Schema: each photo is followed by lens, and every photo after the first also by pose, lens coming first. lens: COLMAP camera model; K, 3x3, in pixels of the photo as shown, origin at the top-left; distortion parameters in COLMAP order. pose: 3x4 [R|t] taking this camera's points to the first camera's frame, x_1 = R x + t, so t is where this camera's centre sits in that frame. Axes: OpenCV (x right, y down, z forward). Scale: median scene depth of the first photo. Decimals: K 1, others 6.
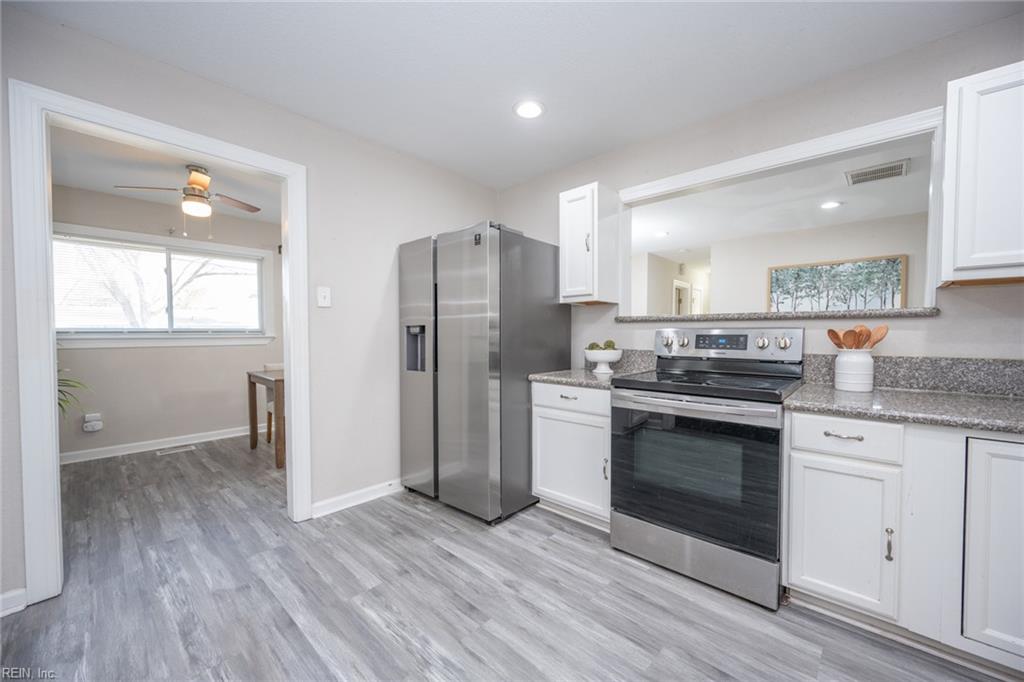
lens RADIAL K [[404.6, 0, 518.0], [0, 404.6, 346.1], [0, 0, 1]] dist [0.000600, 0.000005]
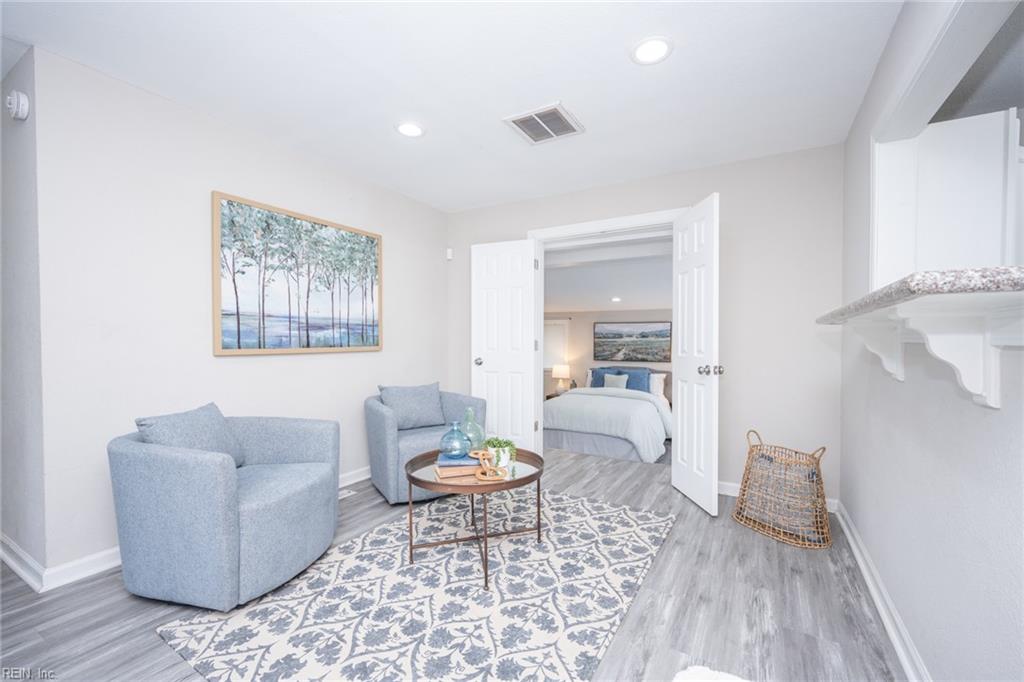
lens RADIAL K [[426.2, 0, 512.1], [0, 426.2, 346.9], [0, 0, 1]] dist [0.001540, 0.000482]
pose [[-0.207513, -0.020825, 0.978011, 0.151828], [0.023097, 0.999390, 0.026181, -0.046331], [-0.977960, 0.028022, -0.206905, 1.654320]]
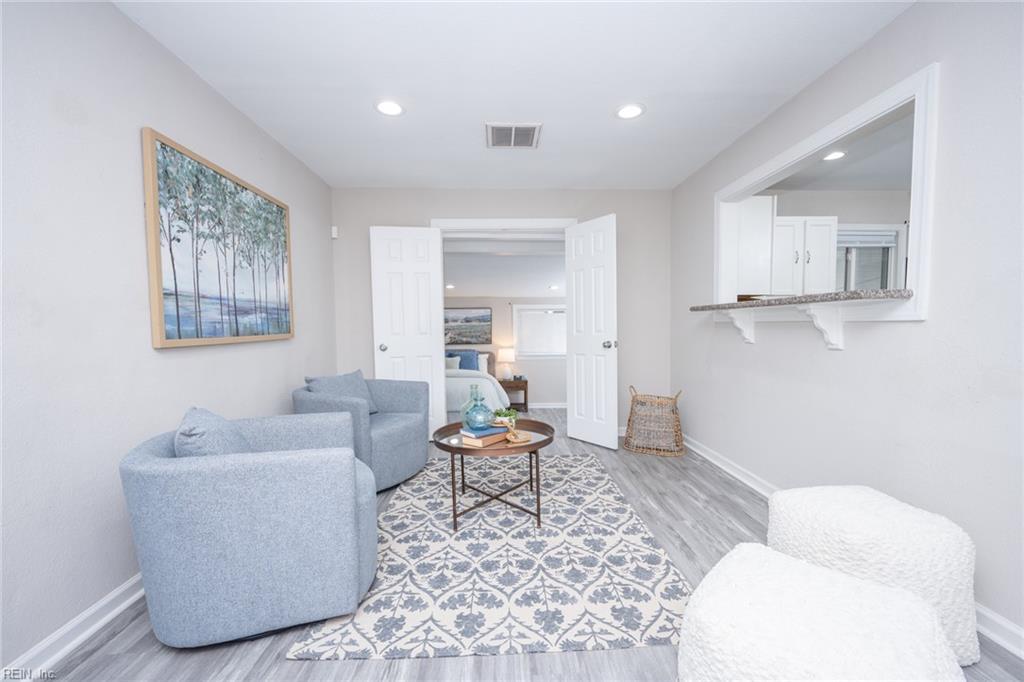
lens RADIAL K [[434.8, 0, 512.0], [0, 434.8, 341.0], [0, 0, 1]] dist [0.024334, 0.000053]
pose [[-0.702253, -0.021151, 0.711613, 0.278381], [0.030197, 0.997774, 0.059456, -0.056500], [-0.711287, 0.063241, -0.700051, 2.254376]]
